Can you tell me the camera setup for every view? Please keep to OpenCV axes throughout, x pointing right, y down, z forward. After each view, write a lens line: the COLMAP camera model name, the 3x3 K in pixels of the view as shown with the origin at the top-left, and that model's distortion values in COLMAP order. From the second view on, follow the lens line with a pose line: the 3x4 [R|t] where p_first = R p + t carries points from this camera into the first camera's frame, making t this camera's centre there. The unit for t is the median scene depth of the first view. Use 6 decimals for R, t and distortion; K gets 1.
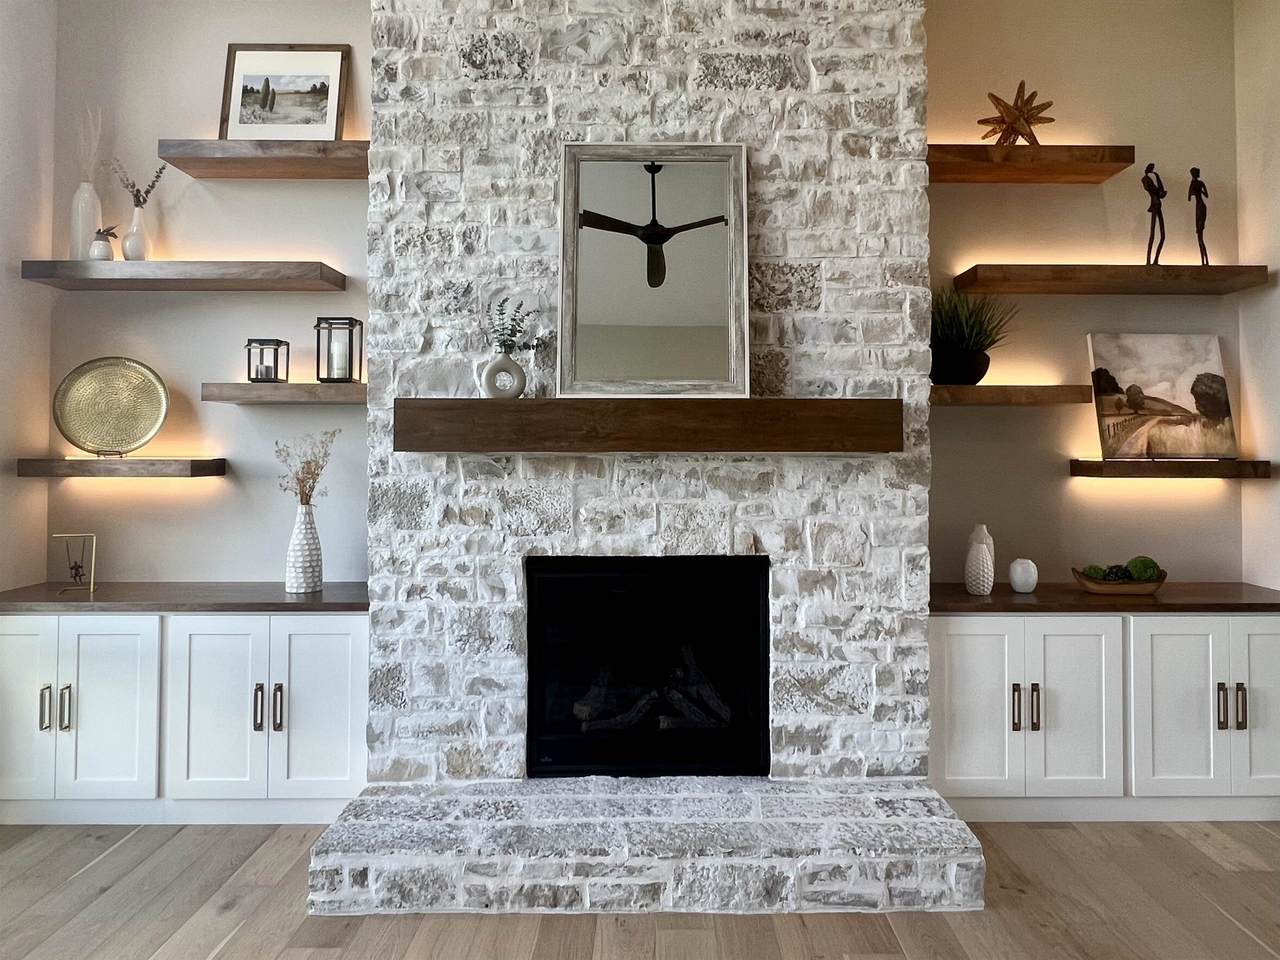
lens RADIAL K [[851.5, 0, 642.7], [0, 851.5, 431.5], [0, 0, 1]] dist [0.001288, -0.006356]
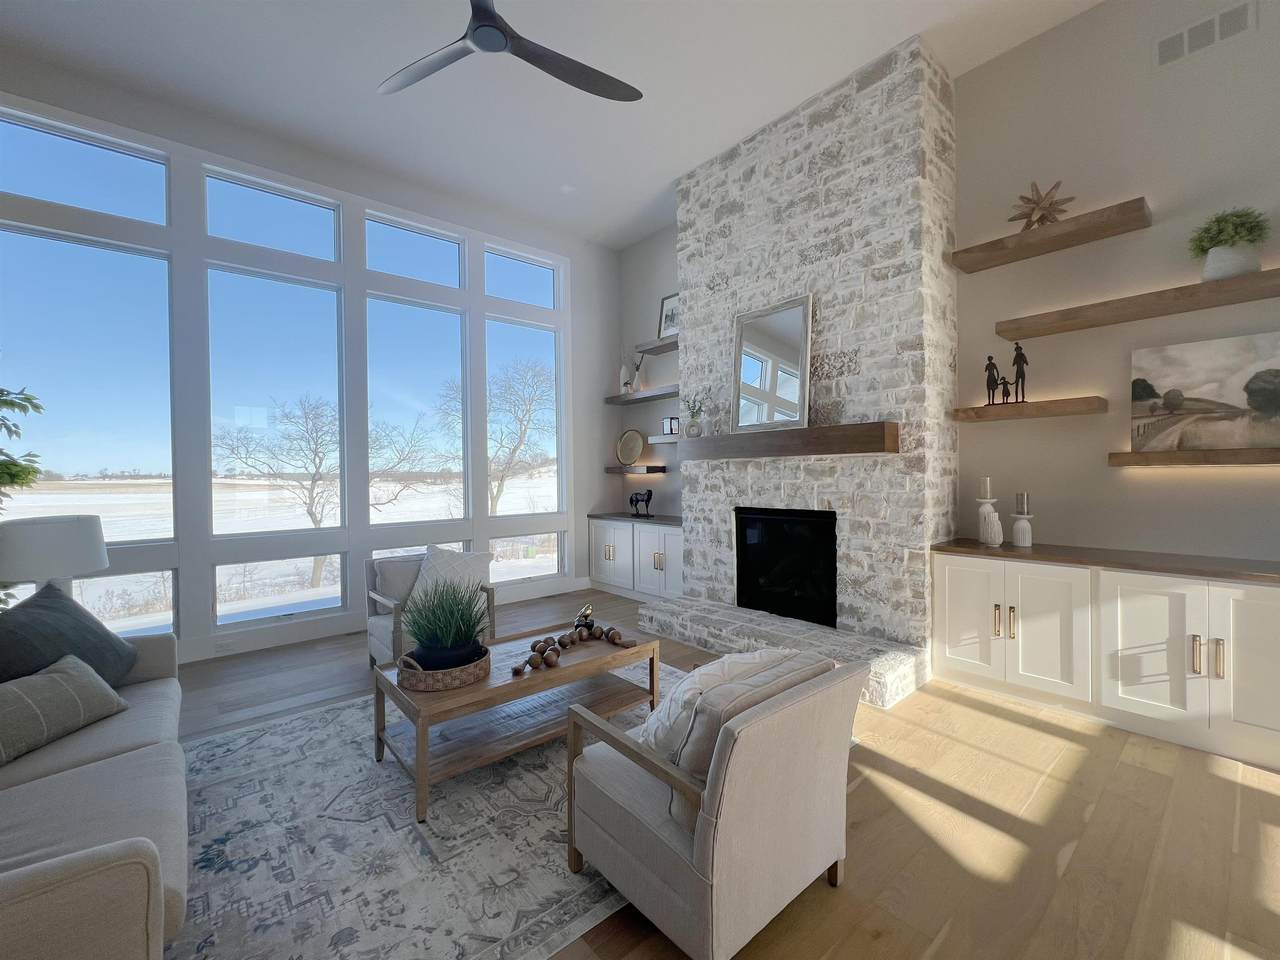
lens RADIAL K [[517.2, 0, 639.8], [0, 517.2, 476.4], [0, 0, 1]] dist [0.002972, 0.000795]
pose [[0.654258, -0.004113, -0.756261, 0.720283], [0.032563, 0.999211, 0.022737, 0.029917], [0.755570, -0.039502, 0.653875, -0.059446]]
